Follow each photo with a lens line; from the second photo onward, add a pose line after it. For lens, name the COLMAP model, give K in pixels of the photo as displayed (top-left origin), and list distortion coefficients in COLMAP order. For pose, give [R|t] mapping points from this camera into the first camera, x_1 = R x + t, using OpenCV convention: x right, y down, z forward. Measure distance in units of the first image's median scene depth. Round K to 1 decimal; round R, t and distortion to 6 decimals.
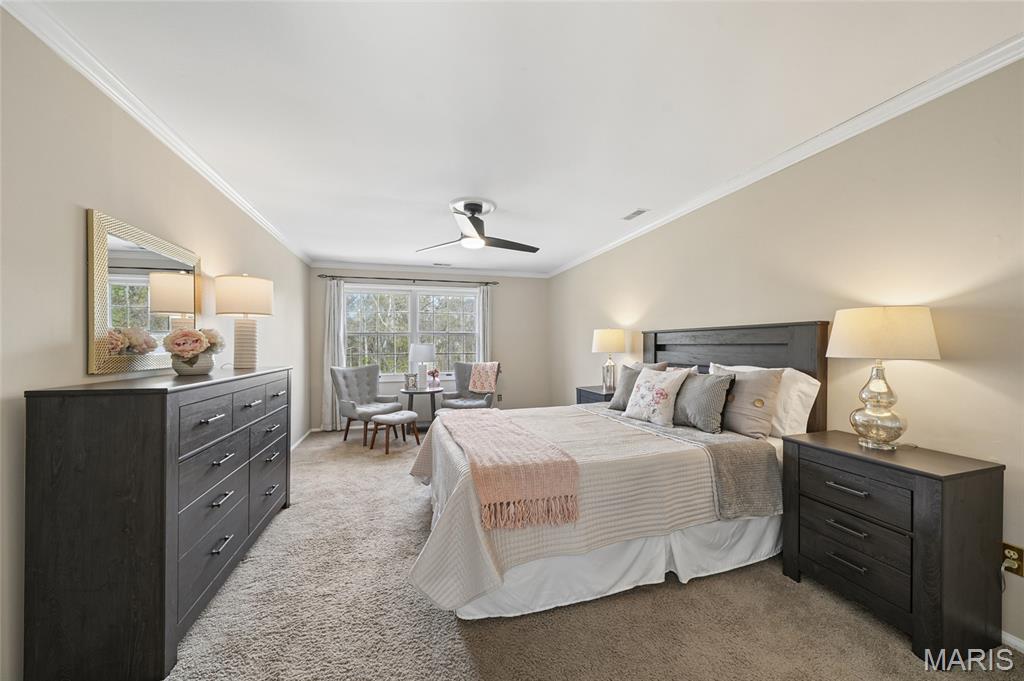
lens RADIAL K [[384.4, 0, 528.5], [0, 384.4, 346.4], [0, 0, 1]] dist [-0.003634, 0.000456]
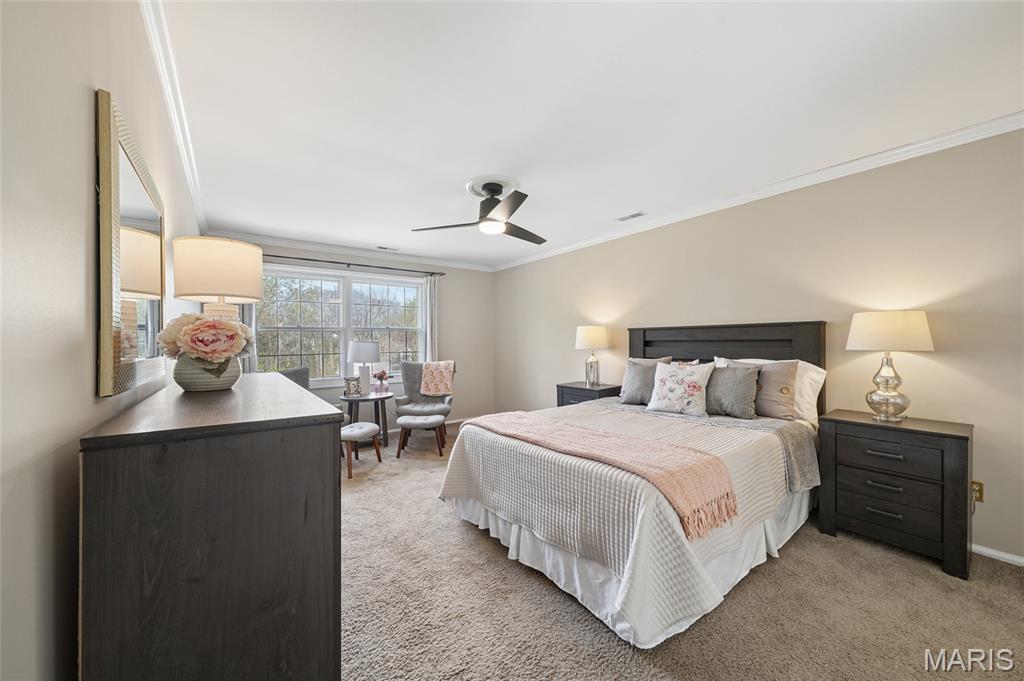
lens RADIAL K [[384.4, 0, 512.7], [0, 384.4, 340.7], [0, 0, 1]] dist [-0.003634, 0.000456]
pose [[0.930199, -0.002662, 0.367047, -0.526239], [0.005477, 0.999963, -0.006628, -0.000169], [-0.367016, 0.008176, 0.930179, 0.188608]]
